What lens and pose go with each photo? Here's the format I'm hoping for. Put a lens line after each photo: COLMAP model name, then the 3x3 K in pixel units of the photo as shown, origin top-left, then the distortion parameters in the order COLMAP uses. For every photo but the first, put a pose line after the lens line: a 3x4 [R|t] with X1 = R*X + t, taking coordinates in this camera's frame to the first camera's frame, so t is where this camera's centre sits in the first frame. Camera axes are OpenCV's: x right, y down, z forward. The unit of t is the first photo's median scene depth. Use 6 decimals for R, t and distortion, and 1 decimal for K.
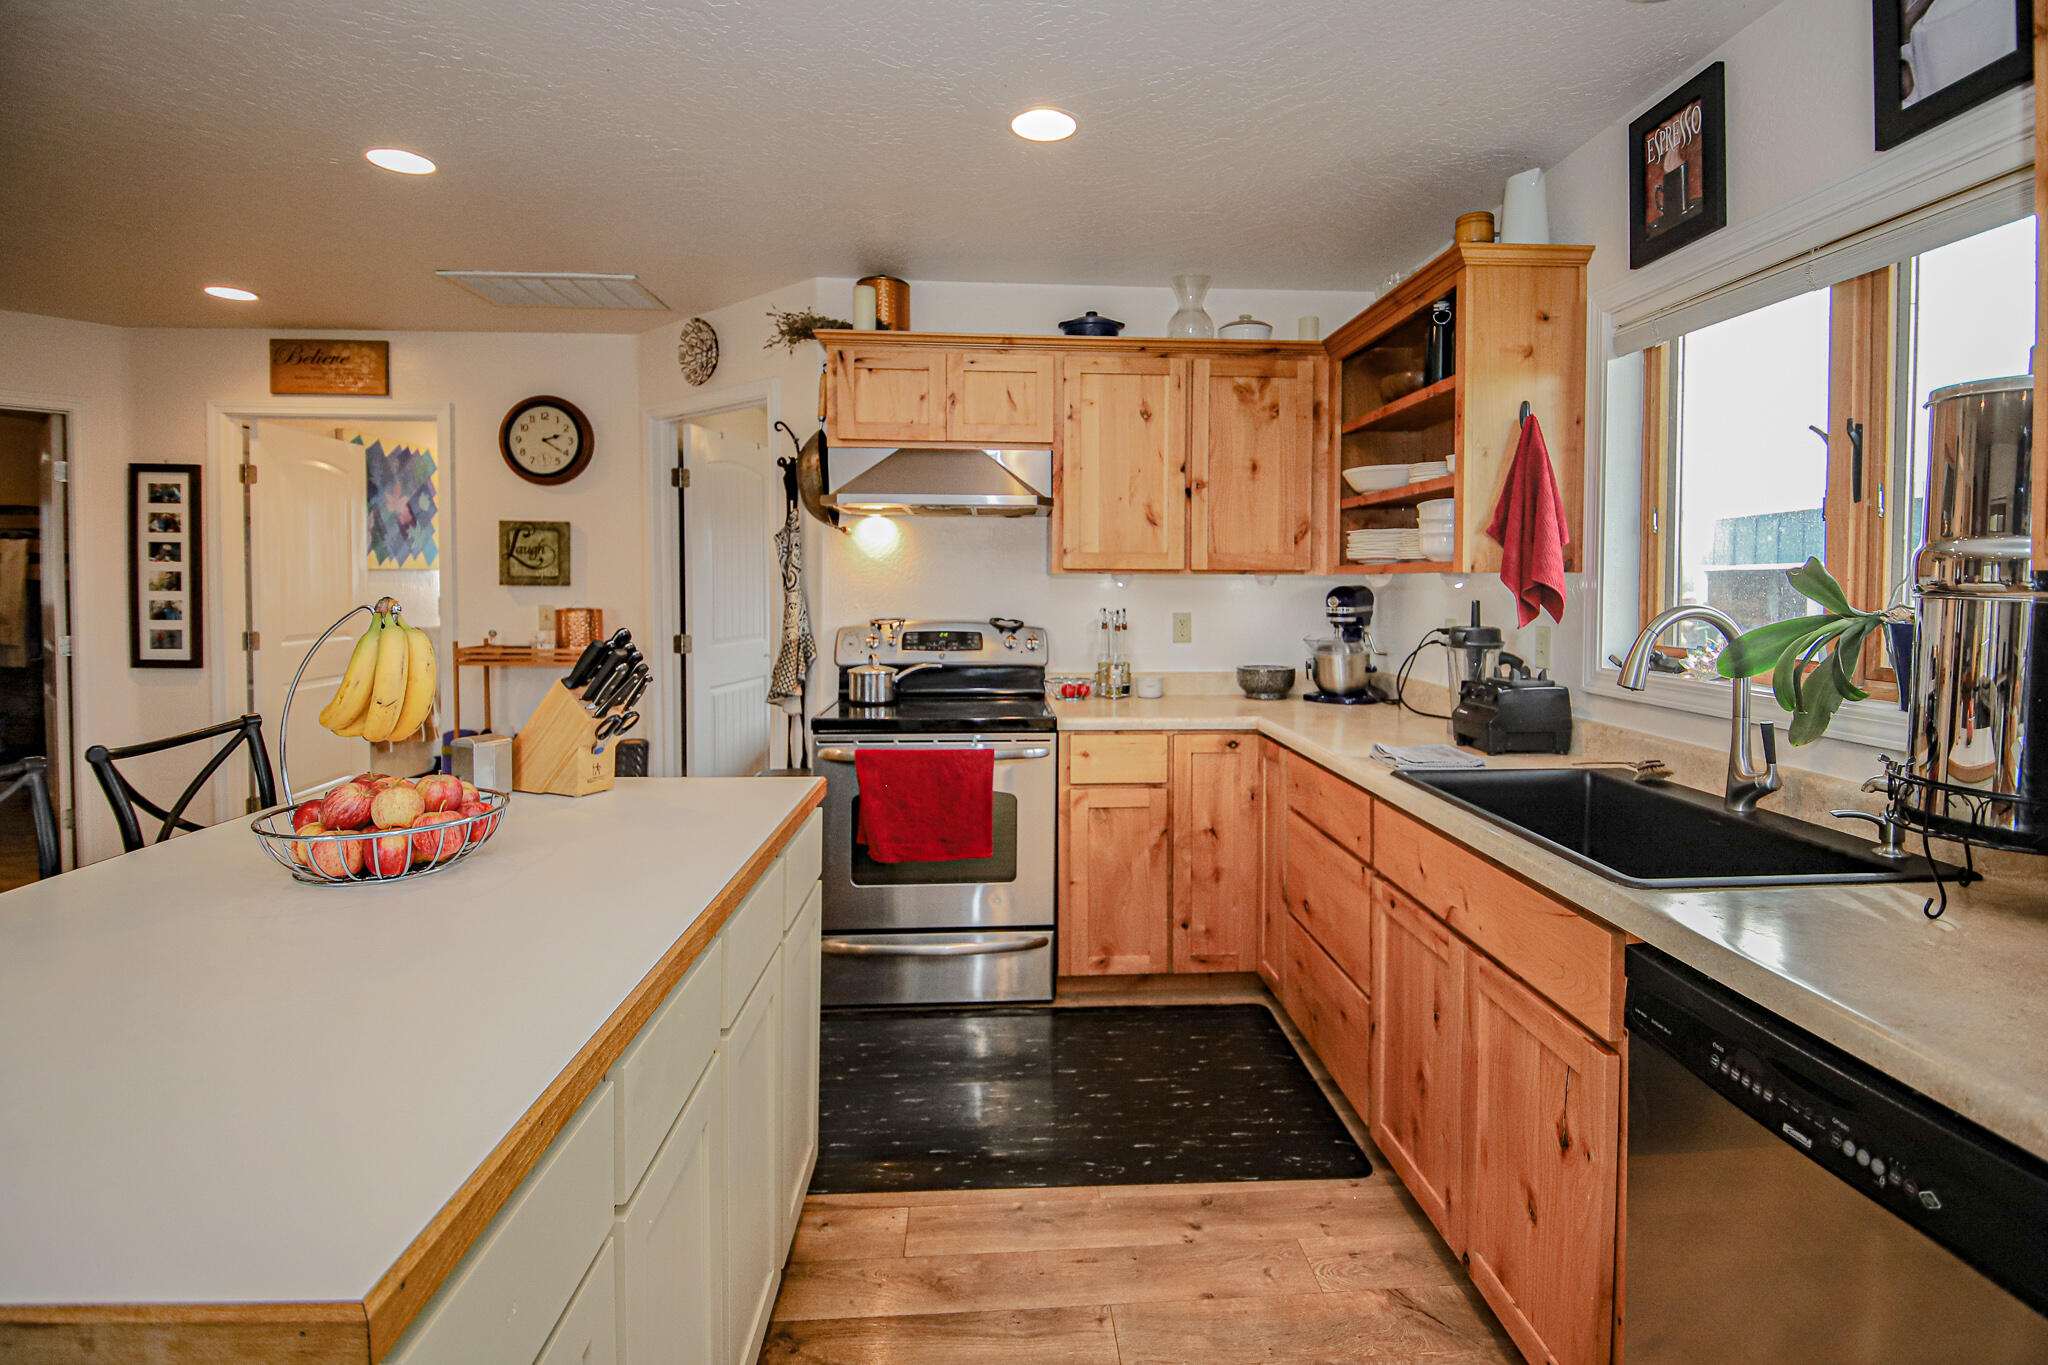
lens RADIAL K [[980.4, 0, 1076.2], [0, 980.4, 616.9], [0, 0, 1]] dist [0.002017, -0.020285]
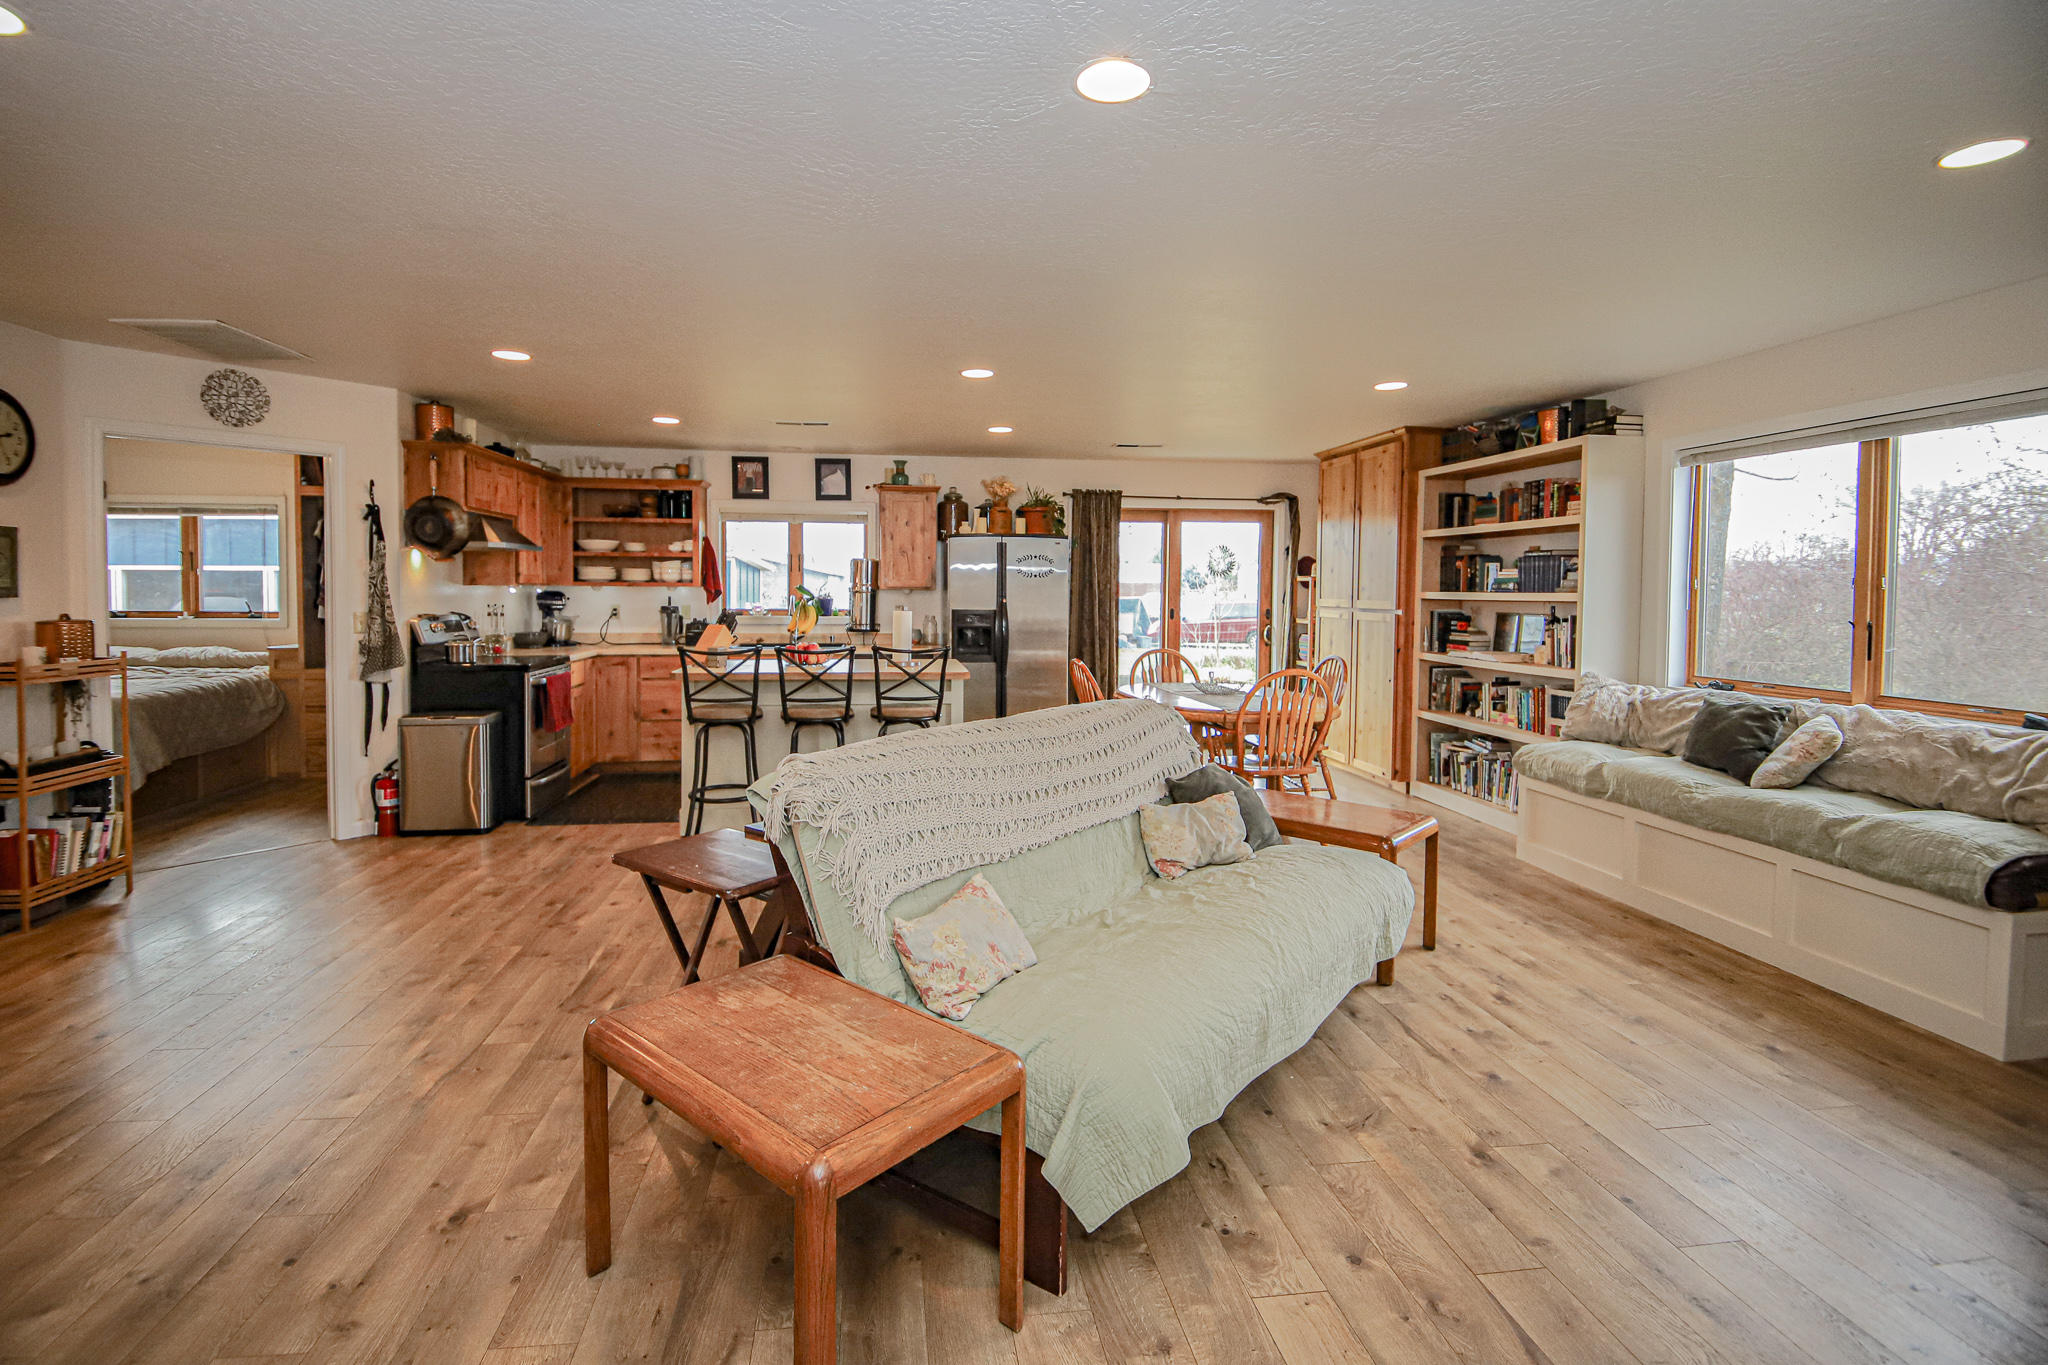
lens RADIAL K [[943.9, 0, 987.4], [0, 943.9, 621.5], [0, 0, 1]] dist [0.001691, -0.000339]
pose [[-0.032454, -0.039607, 0.998688, -1.484772], [0.028509, 0.998771, 0.040537, -0.018968], [-0.999067, 0.029787, -0.031285, 0.121770]]
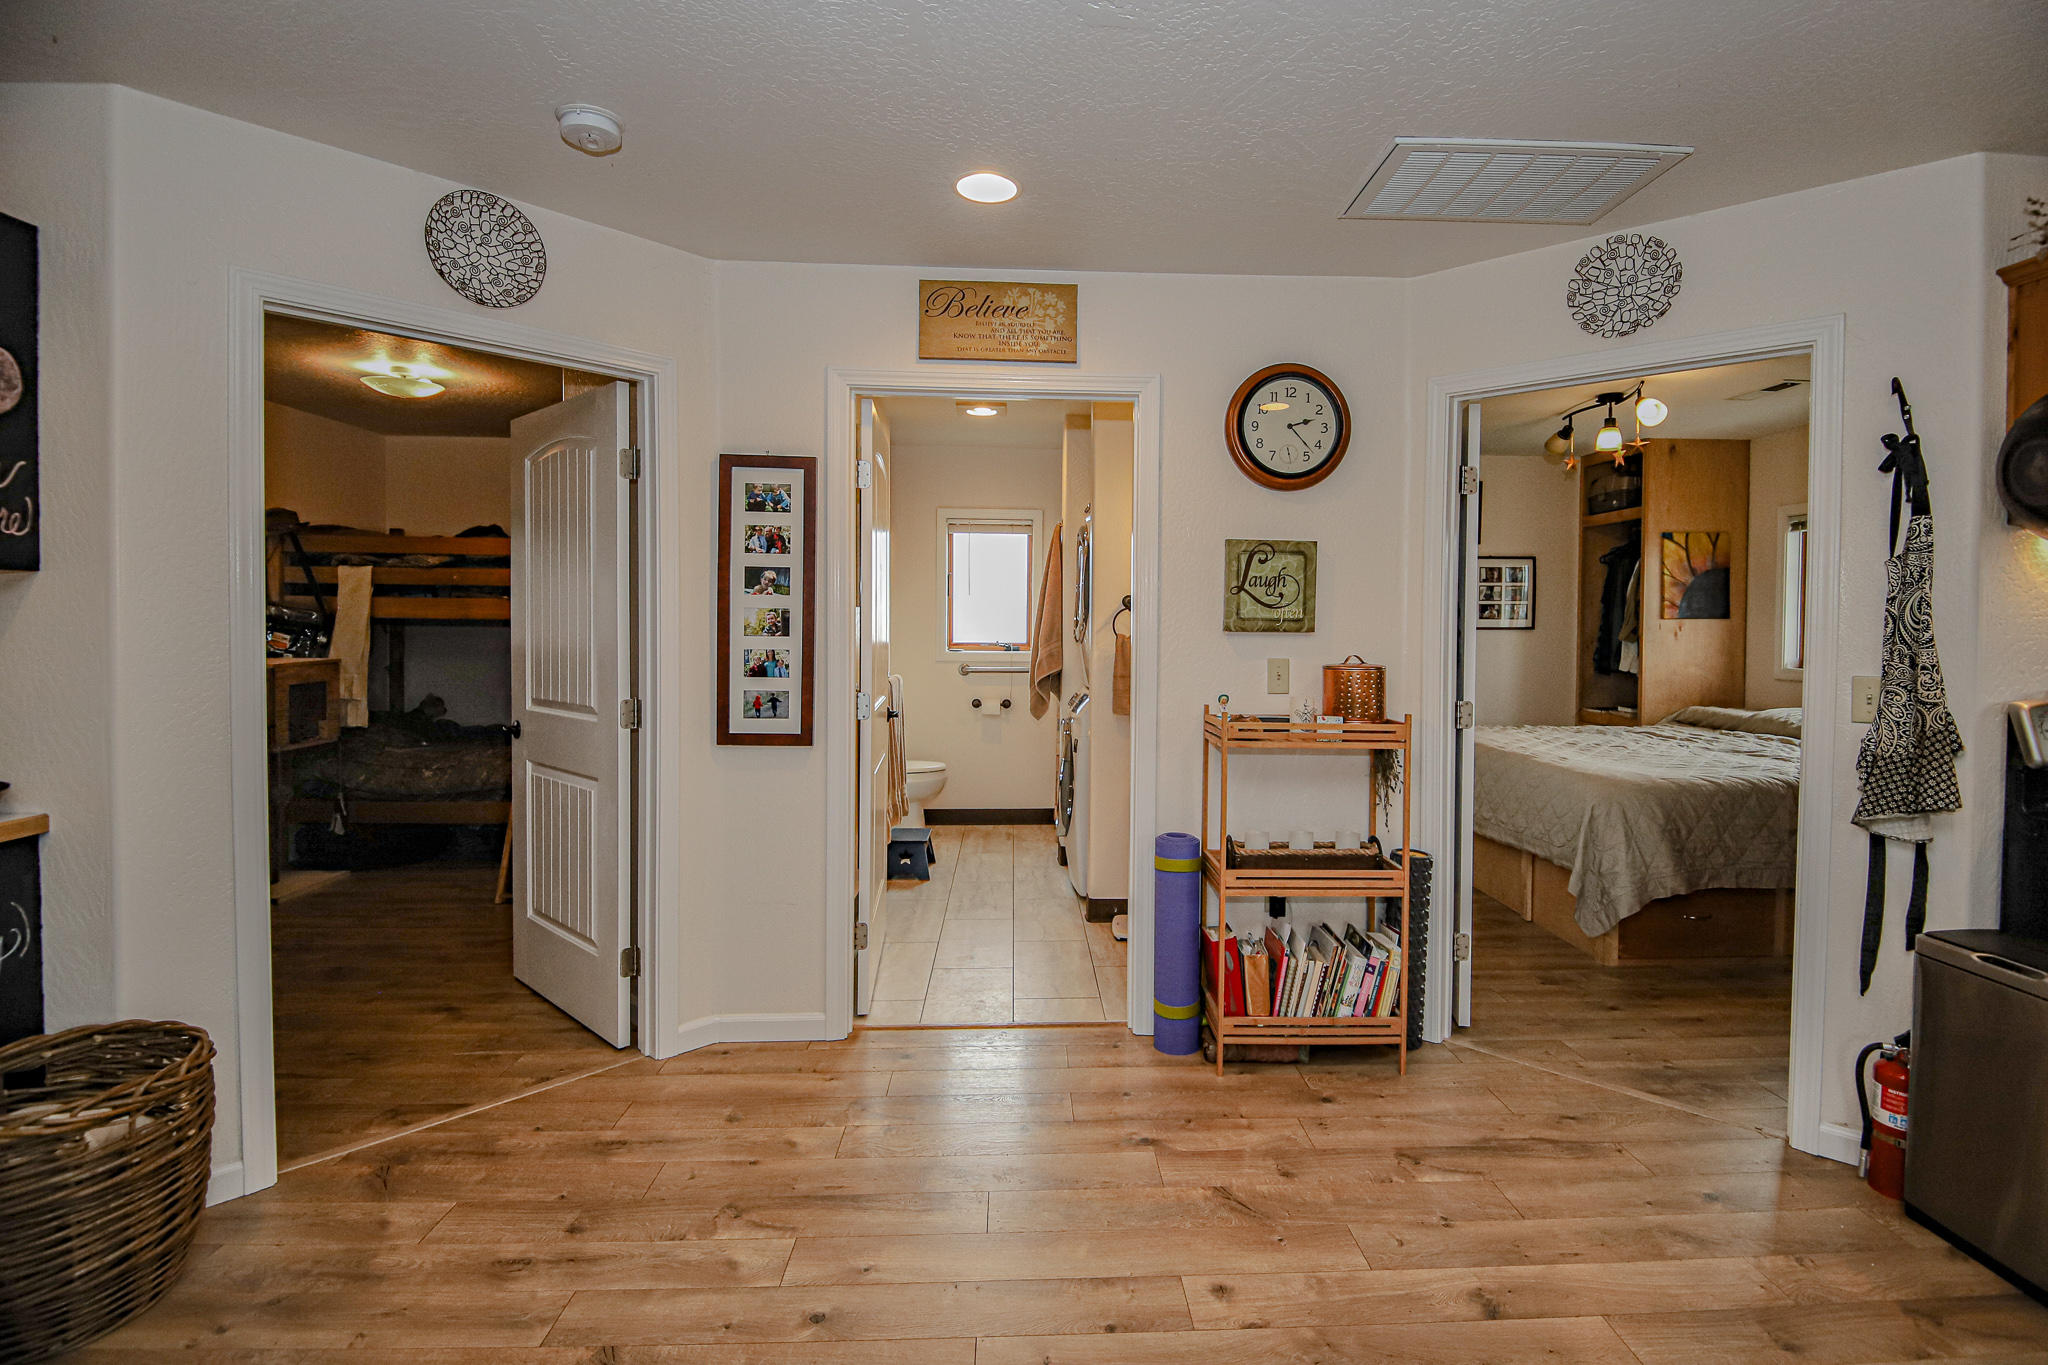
lens RADIAL K [[992.3, 0, 1060.6], [0, 992.3, 649.0], [0, 0, 1]] dist [0.003321, -0.000101]
pose [[0.999004, 0.005728, -0.044246, -0.696498], [-0.006129, 0.999941, -0.008934, -0.012488], [0.044192, 0.009197, 0.998981, 0.286437]]
